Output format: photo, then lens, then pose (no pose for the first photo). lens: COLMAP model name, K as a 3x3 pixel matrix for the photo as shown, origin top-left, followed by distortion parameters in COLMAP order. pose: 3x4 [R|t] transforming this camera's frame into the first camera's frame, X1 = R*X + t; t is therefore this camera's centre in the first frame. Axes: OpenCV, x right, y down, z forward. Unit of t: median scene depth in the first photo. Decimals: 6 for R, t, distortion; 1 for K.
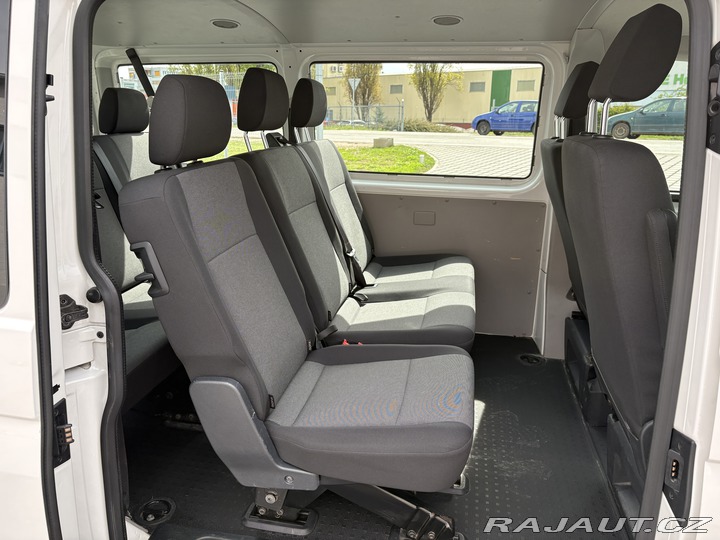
lens RADIAL K [[543.0, 0, 357.3], [0, 543.0, 266.7], [0, 0, 1]] dist [0.038219, -0.042541]
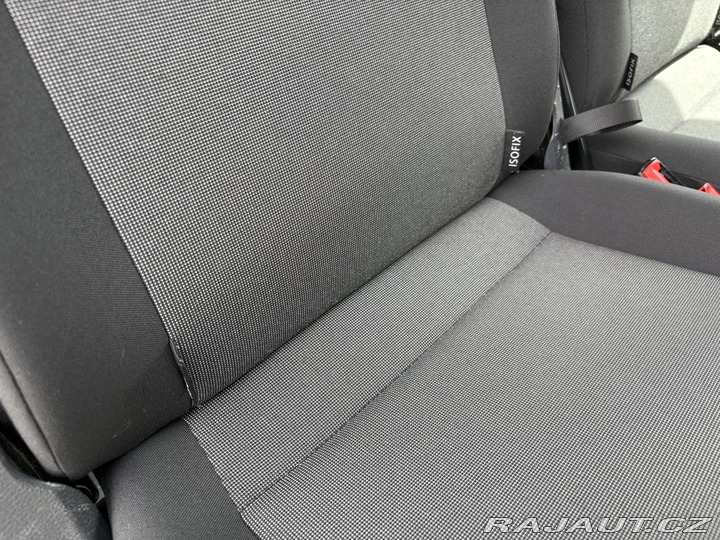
lens RADIAL K [[543.0, 0, 357.3], [0, 543.0, 266.7], [0, 0, 1]] dist [0.038219, -0.042541]
pose [[0.853135, 0.335151, -0.399793, -0.013921], [-0.152337, 0.892986, 0.423520, 0.052368], [0.498953, -0.300416, 0.812894, 0.407775]]
